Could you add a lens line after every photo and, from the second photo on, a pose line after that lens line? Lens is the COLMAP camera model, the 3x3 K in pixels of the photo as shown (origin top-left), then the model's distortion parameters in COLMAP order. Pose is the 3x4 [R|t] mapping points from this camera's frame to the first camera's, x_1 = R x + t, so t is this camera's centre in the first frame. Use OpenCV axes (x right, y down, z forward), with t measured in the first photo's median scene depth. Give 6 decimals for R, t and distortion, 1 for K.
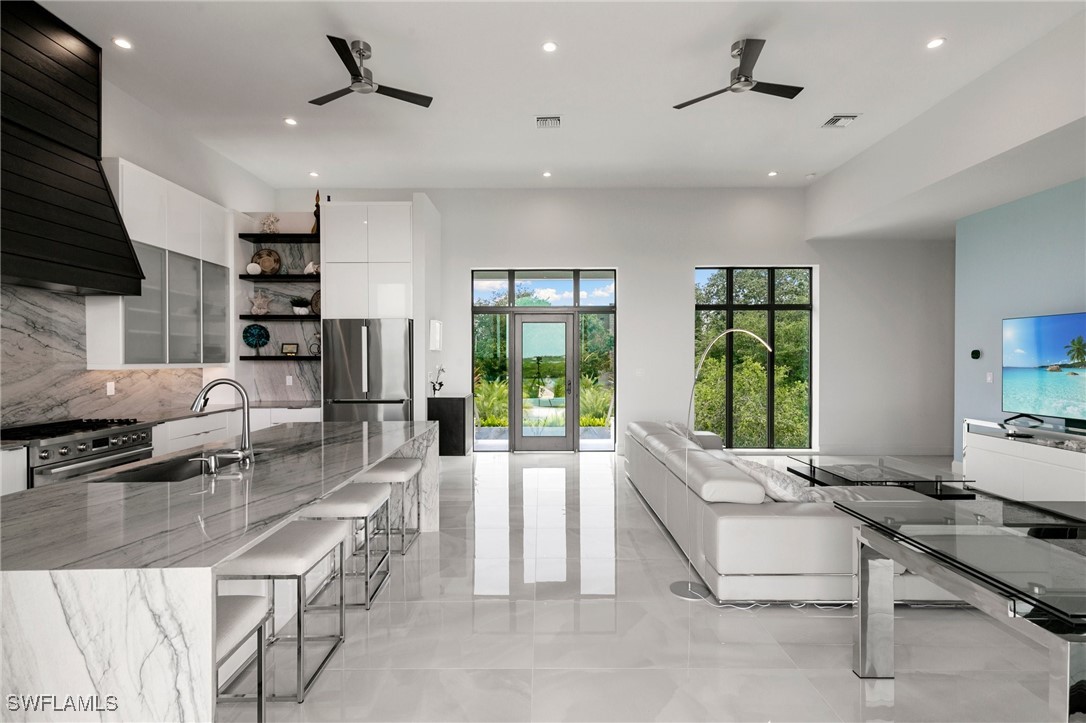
lens RADIAL K [[485.8, 0, 541.1], [0, 485.8, 361.3], [0, 0, 1]] dist [0.008092, -0.001368]
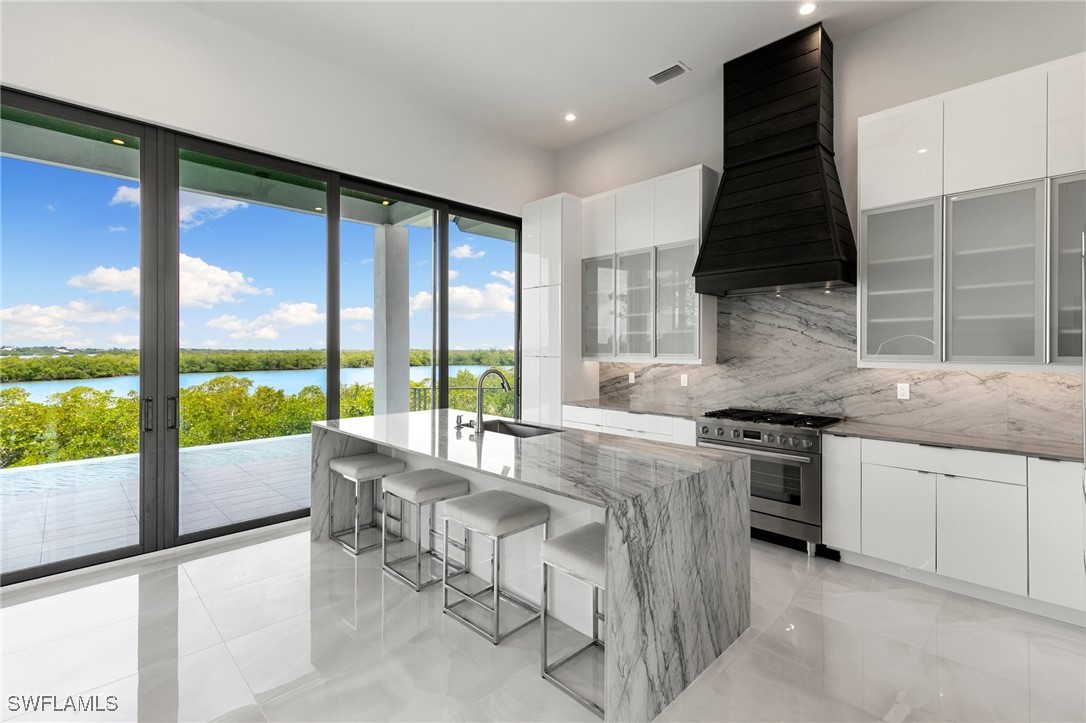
lens RADIAL K [[485.8, 0, 539.8], [0, 485.8, 351.2], [0, 0, 1]] dist [0.008092, -0.001368]
pose [[-0.716315, 0.002515, -0.697772, 0.100859], [-0.004755, 0.999953, 0.008485, -0.012678], [0.697761, 0.009396, -0.716269, 0.971343]]
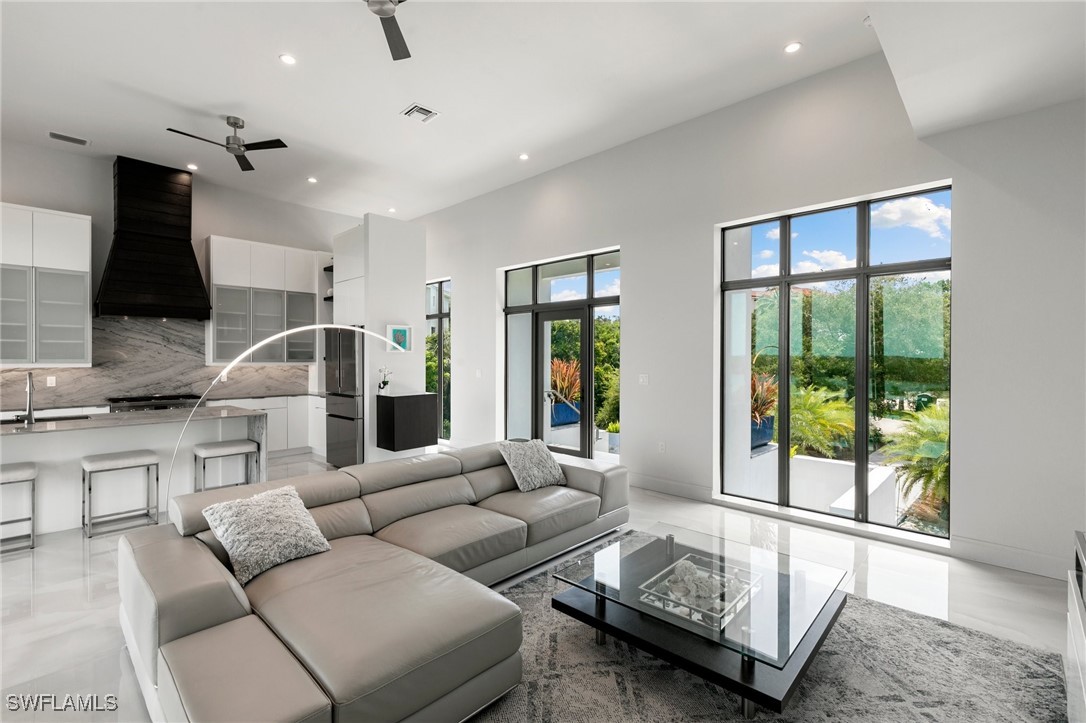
lens RADIAL K [[485.8, 0, 540.5], [0, 485.8, 360.1], [0, 0, 1]] dist [0.008092, -0.001368]
pose [[0.726502, 0.005790, -0.687140, 0.831572], [-0.007349, 0.999973, 0.000656, -0.008529], [0.687125, 0.004573, 0.726525, 0.458029]]
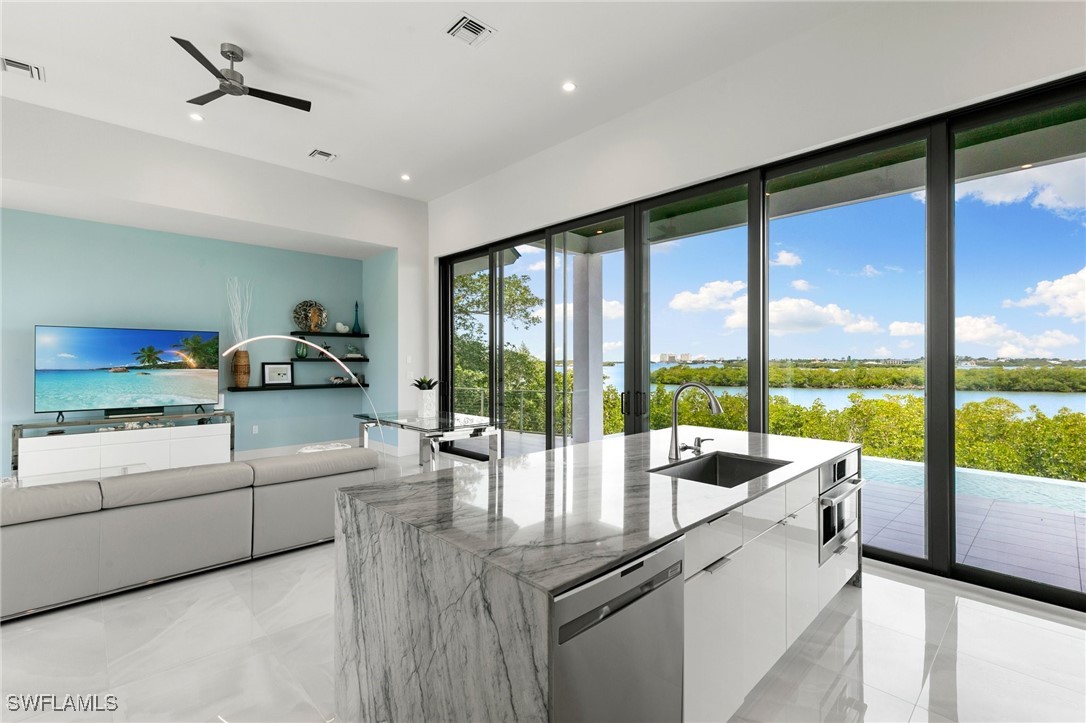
lens RADIAL K [[485.8, 0, 540.3], [0, 485.8, 353.6], [0, 0, 1]] dist [0.008092, -0.001368]
pose [[-0.690545, 0.011155, 0.723203, -0.554775], [0.005520, 0.999933, -0.010153, -0.007885], [-0.723268, -0.003019, -0.690561, 0.920175]]
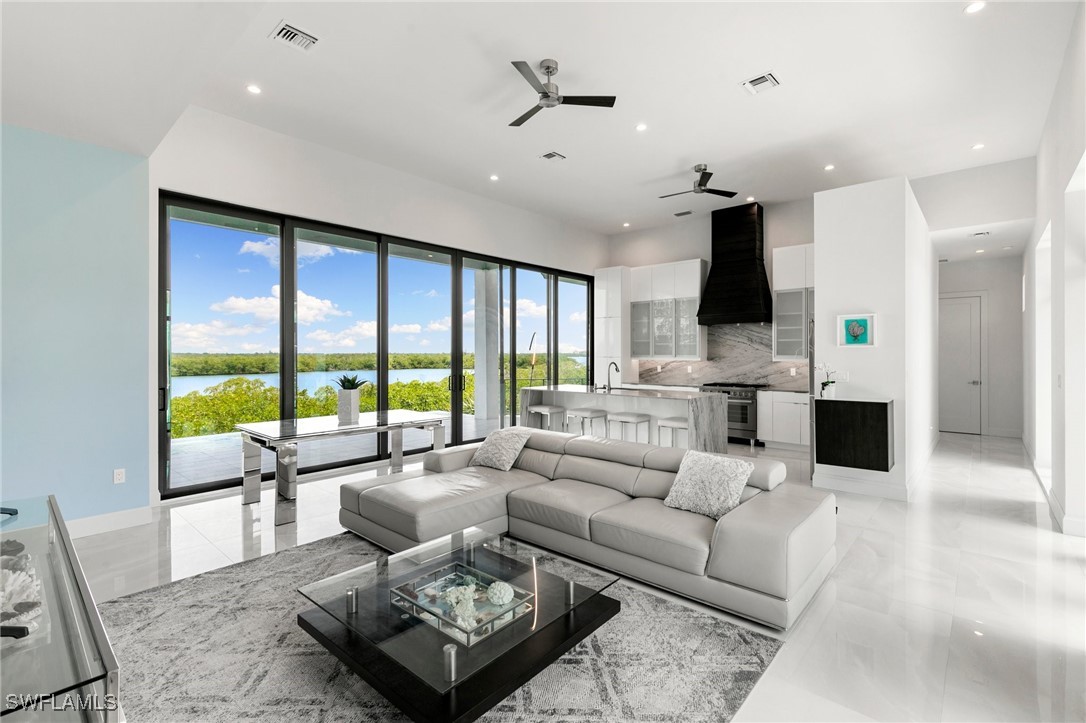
lens RADIAL K [[485.8, 0, 538.9], [0, 485.8, 352.8], [0, 0, 1]] dist [0.008092, -0.001368]
pose [[-0.671255, -0.000202, -0.741226, 0.905184], [-0.005045, 0.999978, 0.004296, -0.014903], [0.741209, 0.006623, -0.671242, 1.265973]]
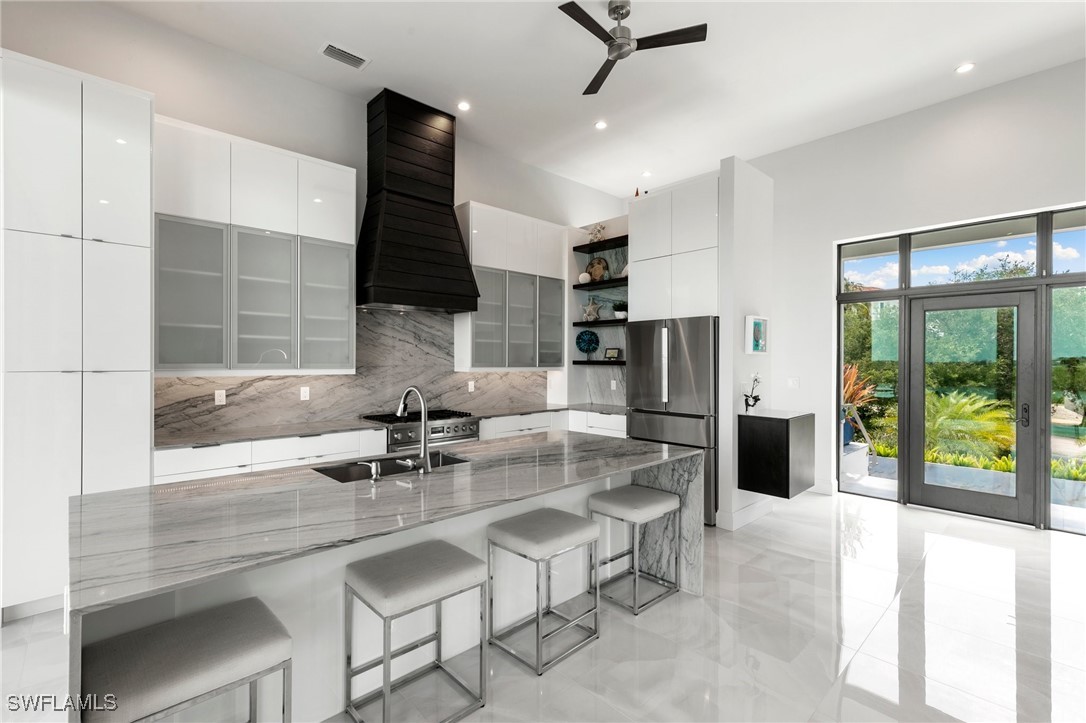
lens RADIAL K [[485.8, 0, 540.5], [0, 485.8, 360.6], [0, 0, 1]] dist [0.008092, -0.001368]
pose [[0.682062, 0.004350, -0.731282, 0.127224], [-0.009194, 0.999954, -0.002627, -0.007922], [0.731237, 0.008515, 0.682070, 0.233339]]
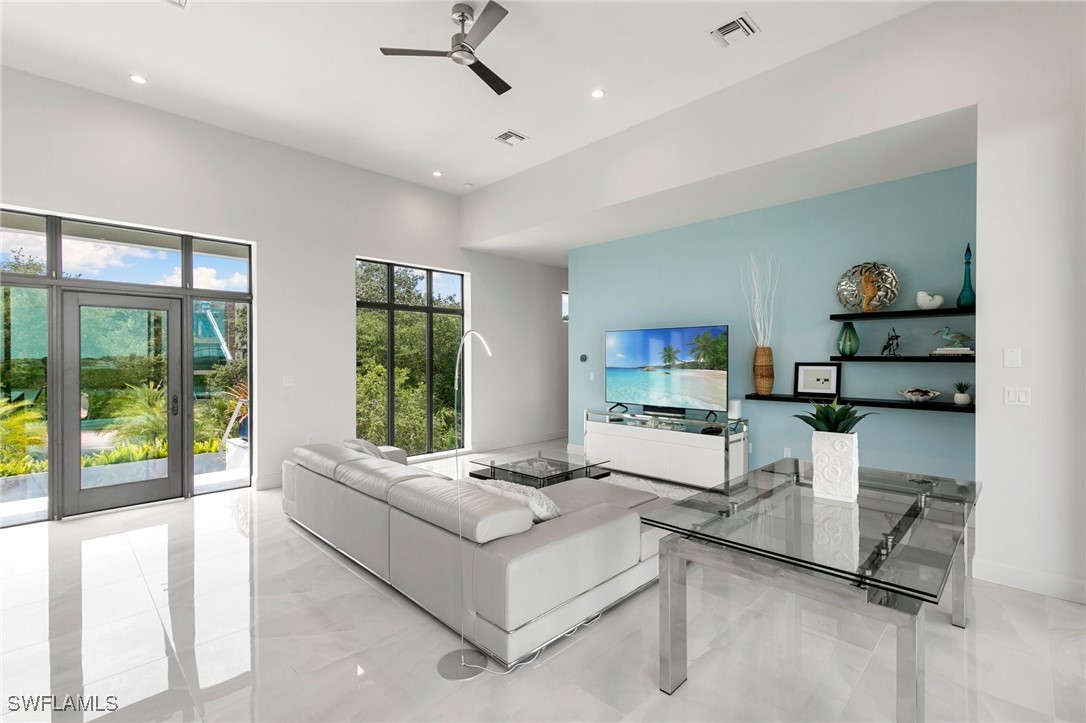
lens RADIAL K [[485.8, 0, 542.3], [0, 485.8, 361.1], [0, 0, 1]] dist [0.008092, -0.001368]
pose [[0.706088, -0.004051, 0.708112, -0.088322], [0.006683, 0.999977, -0.000944, -0.006547], [-0.708092, 0.005399, 0.706099, 0.204664]]
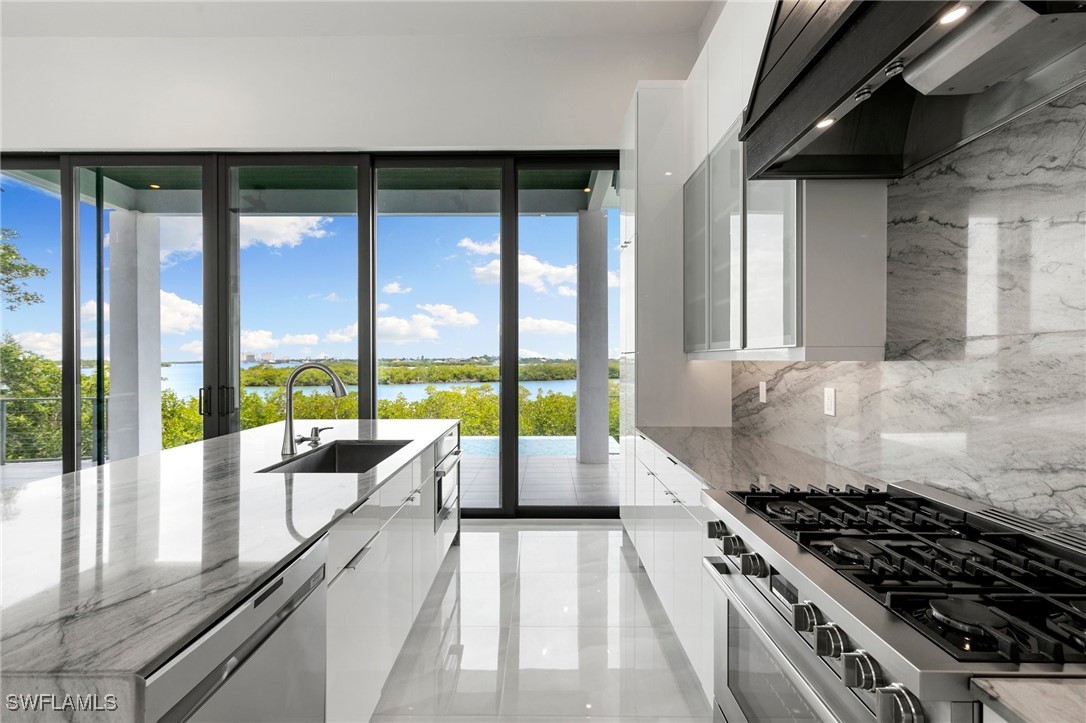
lens RADIAL K [[485.8, 0, 537.5], [0, 485.8, 357.7], [0, 0, 1]] dist [0.008092, -0.001368]
pose [[-0.999928, 0.003933, 0.011359, -0.508995], [0.003975, 0.999985, 0.003730, 0.011344], [-0.011345, 0.003775, -0.999929, 0.896715]]
